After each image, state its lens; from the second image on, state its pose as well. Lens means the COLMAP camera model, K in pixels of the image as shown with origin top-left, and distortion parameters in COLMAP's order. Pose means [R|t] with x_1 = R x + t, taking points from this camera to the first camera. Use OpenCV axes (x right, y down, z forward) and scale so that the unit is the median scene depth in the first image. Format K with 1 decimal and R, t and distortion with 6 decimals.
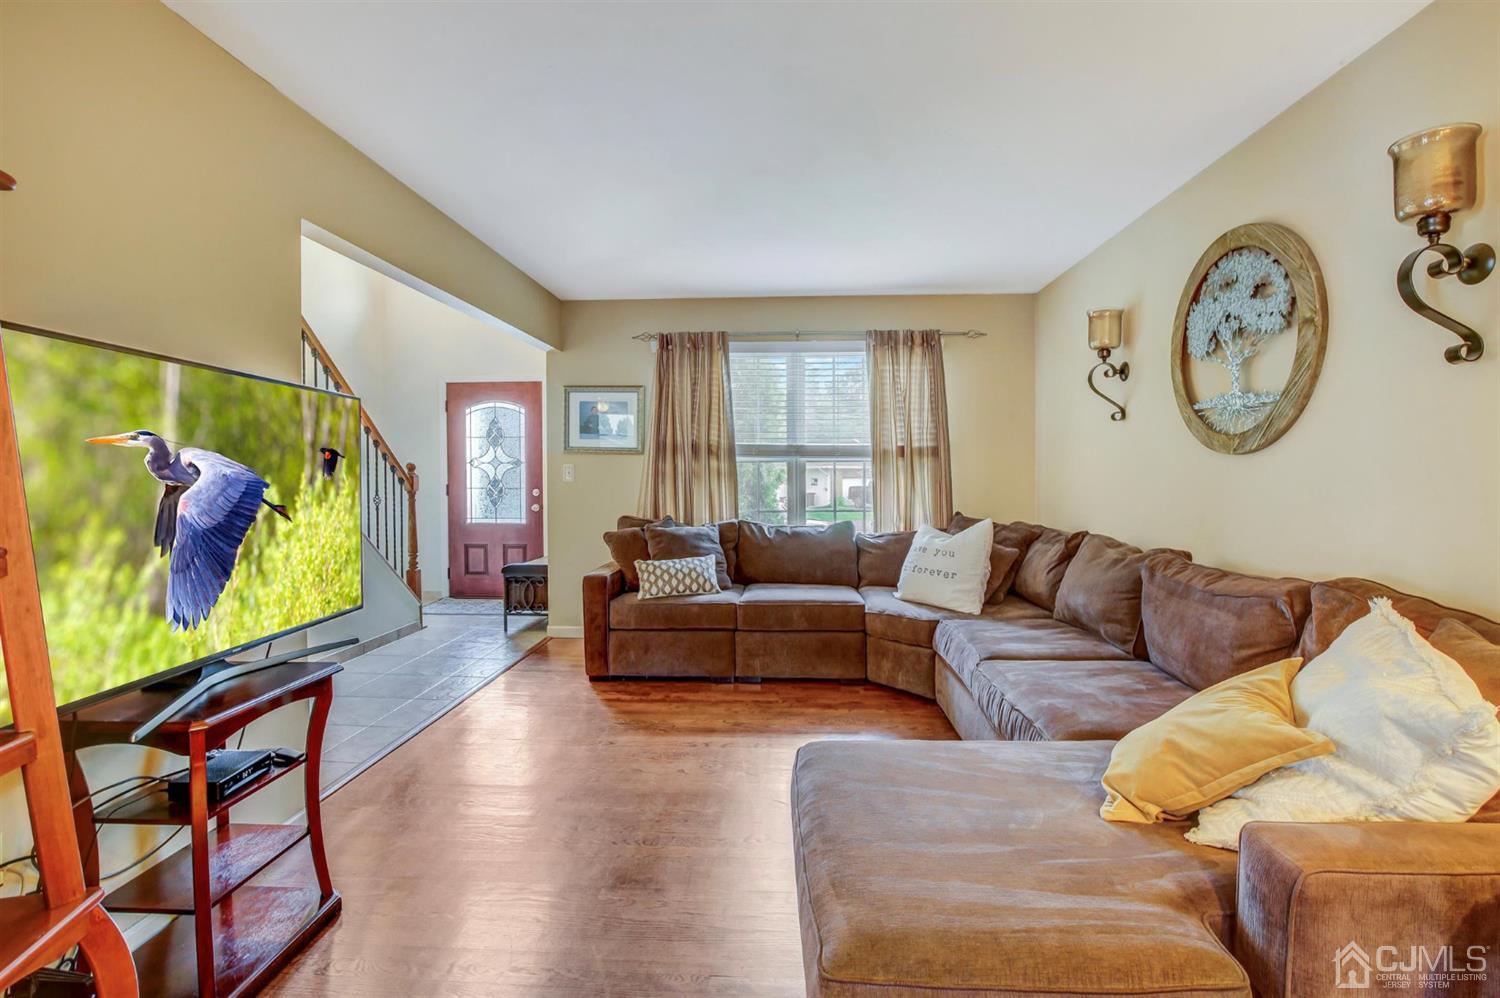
lens RADIAL K [[705.7, 0, 745.8], [0, 705.7, 493.1], [0, 0, 1]] dist [-0.015139, -0.000763]
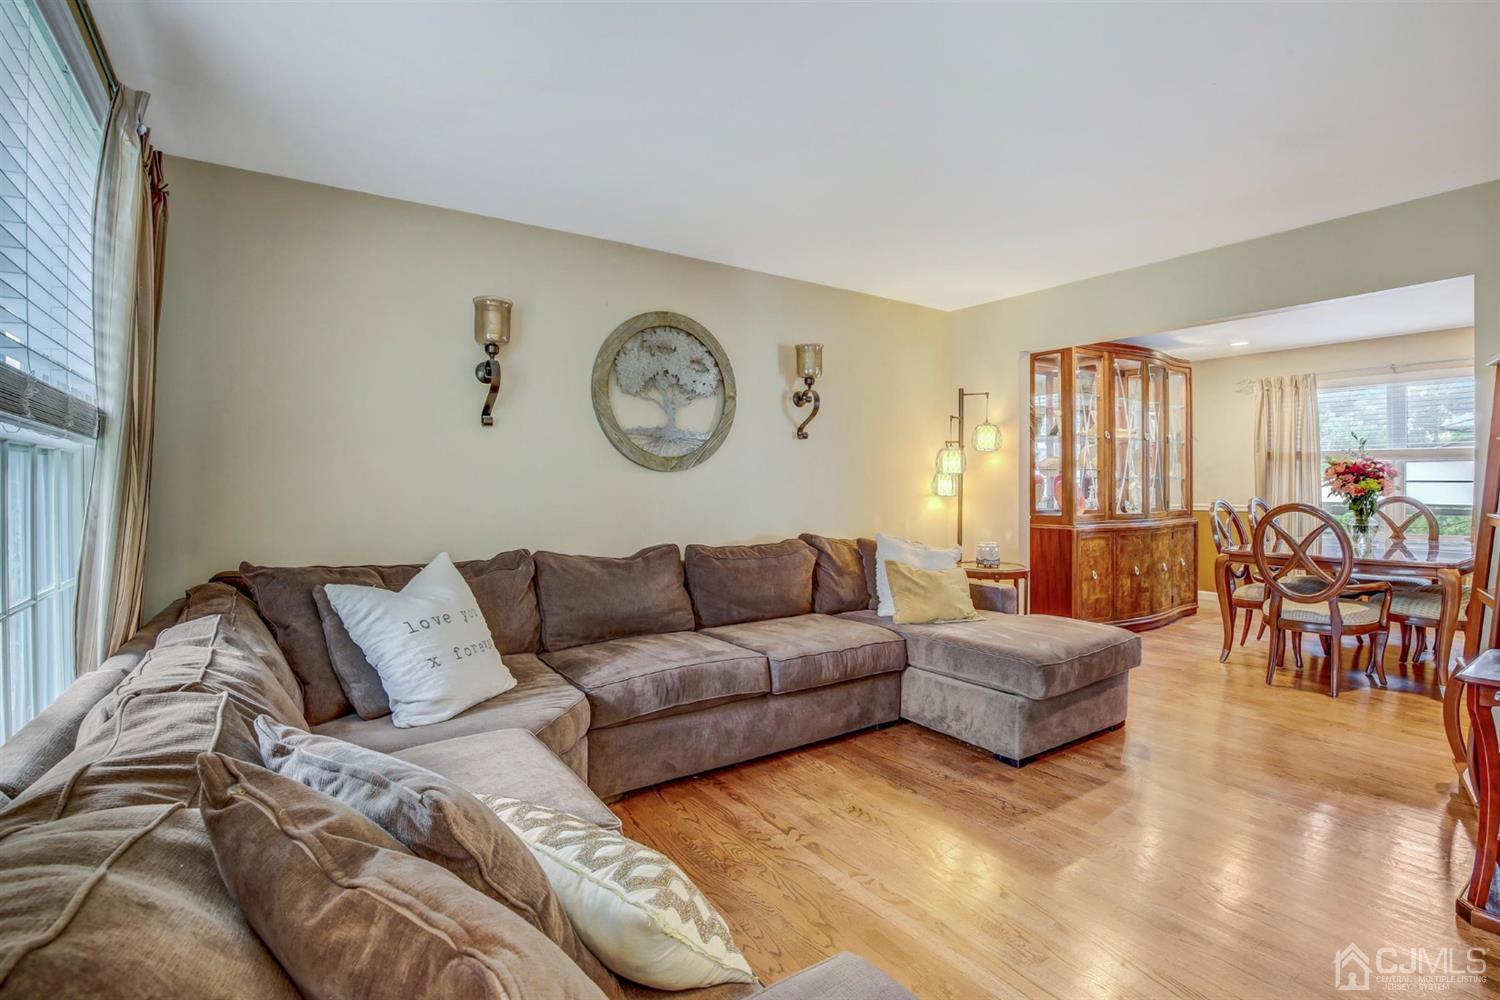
lens RADIAL K [[705.7, 0, 756.4], [0, 705.7, 491.3], [0, 0, 1]] dist [-0.015139, -0.000763]
pose [[-0.618350, 0.000632, 0.785903, -0.521137], [0.031122, 0.999235, 0.023684, -0.042603], [-0.785287, 0.039104, -0.617896, 1.724613]]
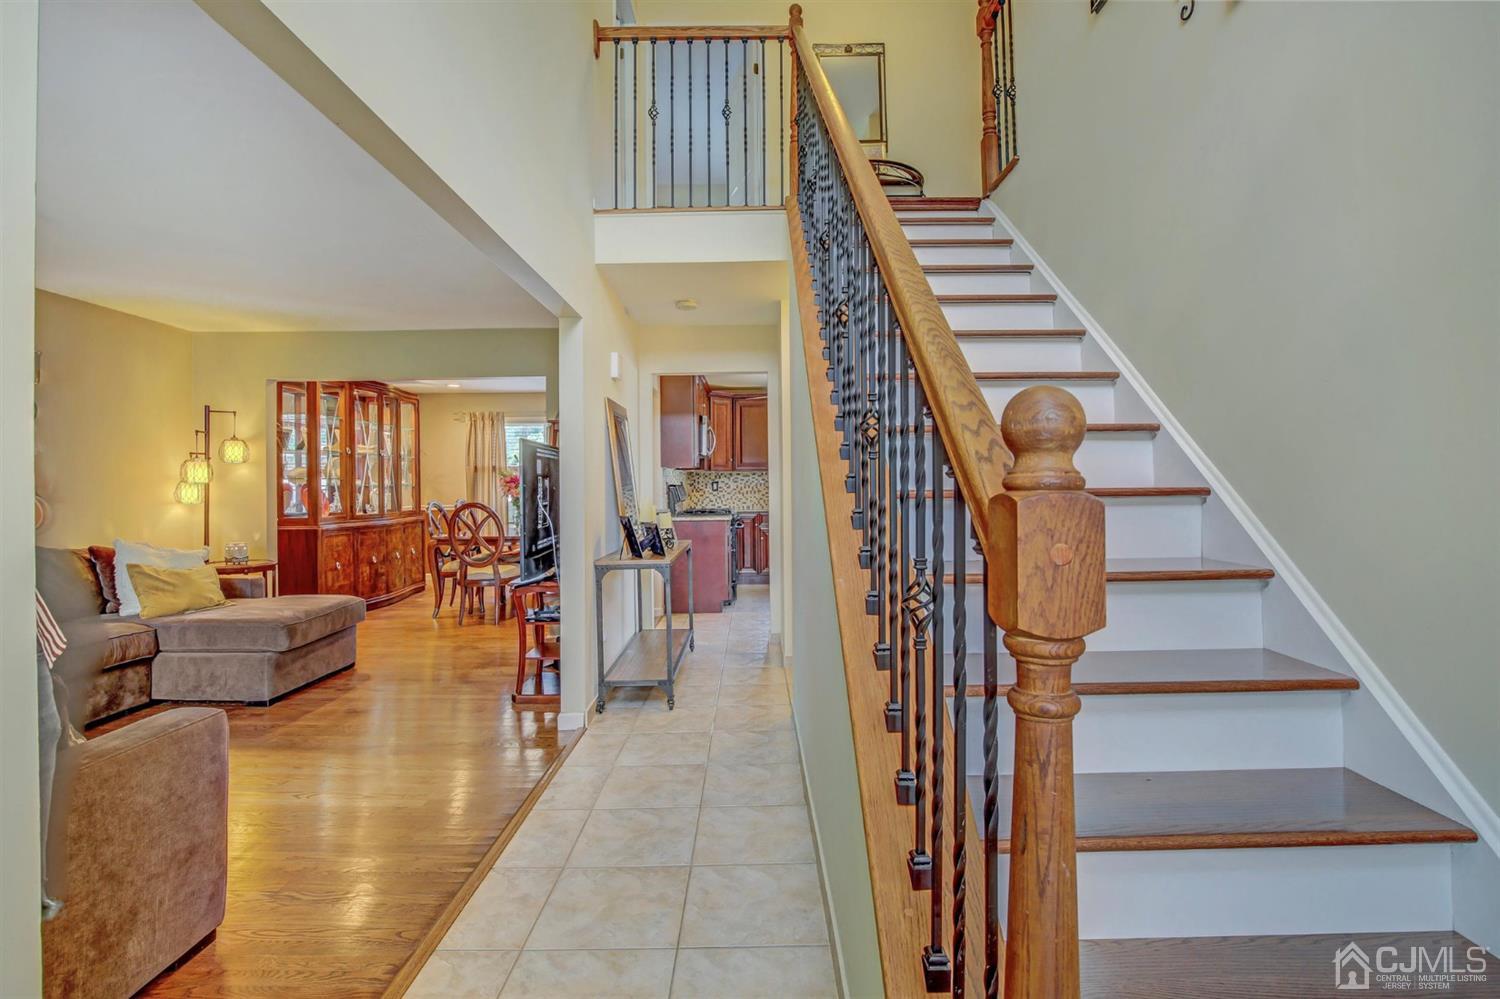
lens RADIAL K [[705.7, 0, 748.2], [0, 705.7, 485.1], [0, 0, 1]] dist [-0.015139, -0.000763]
pose [[-0.998578, 0.015170, -0.051096, -0.840934], [0.013542, 0.999394, 0.032070, -0.063922], [0.051552, 0.031333, -0.998179, 2.230362]]
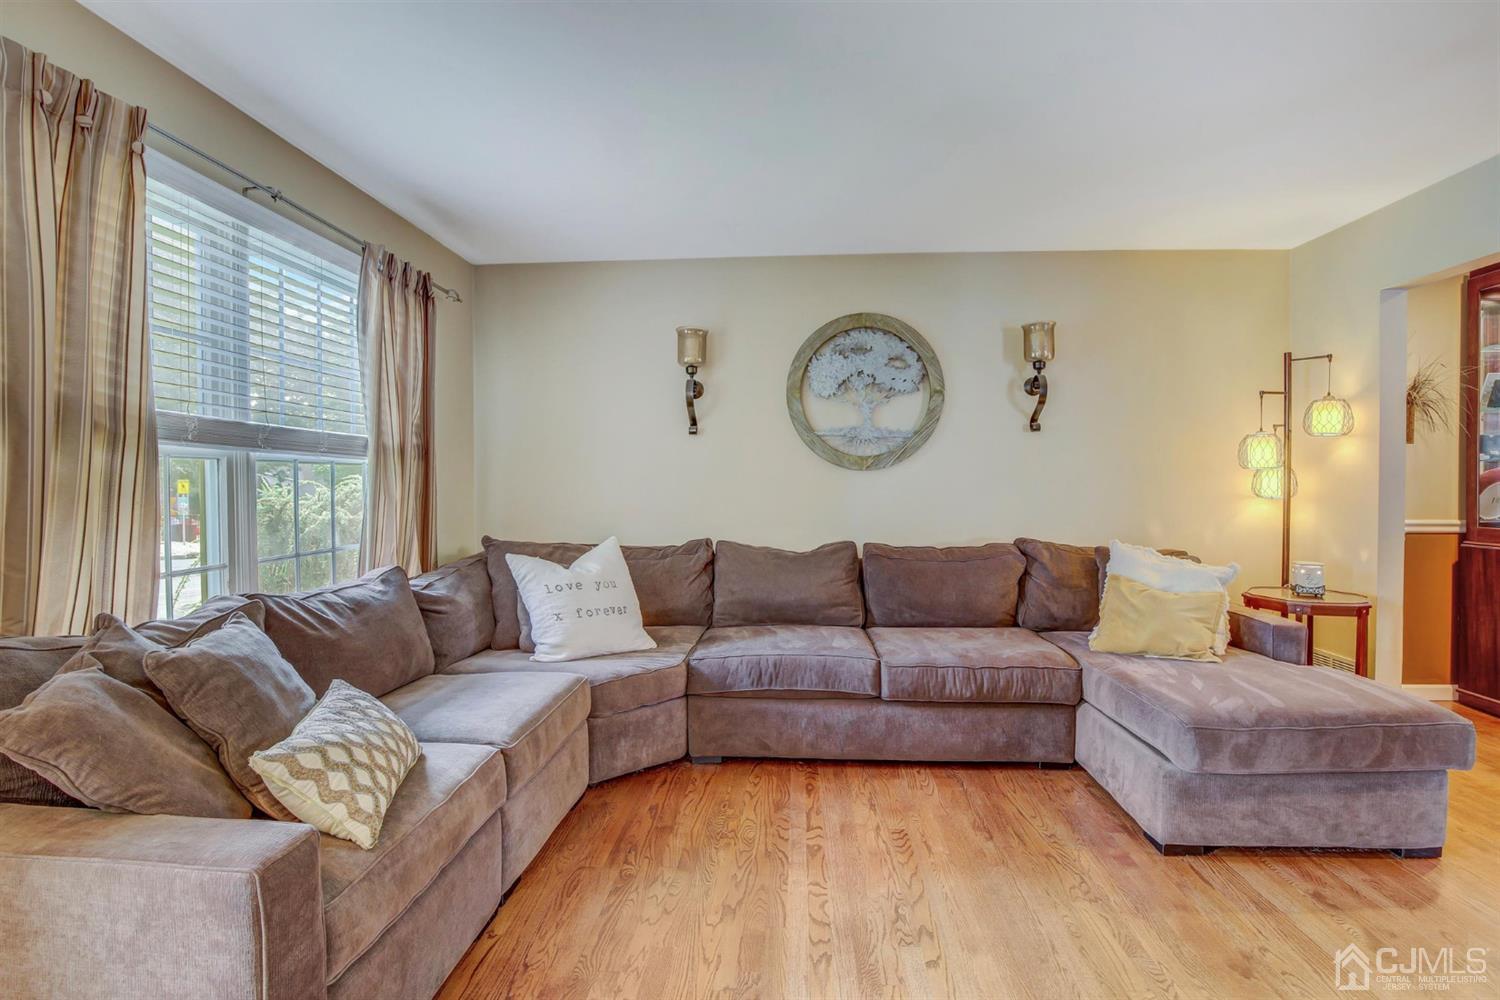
lens RADIAL K [[705.7, 0, 766.1], [0, 705.7, 495.3], [0, 0, 1]] dist [-0.015139, -0.000763]
pose [[-0.008589, -0.011595, 0.999896, -0.738324], [0.034616, 0.999330, 0.011886, -0.026817], [-0.999364, 0.034715, -0.008182, 1.204873]]
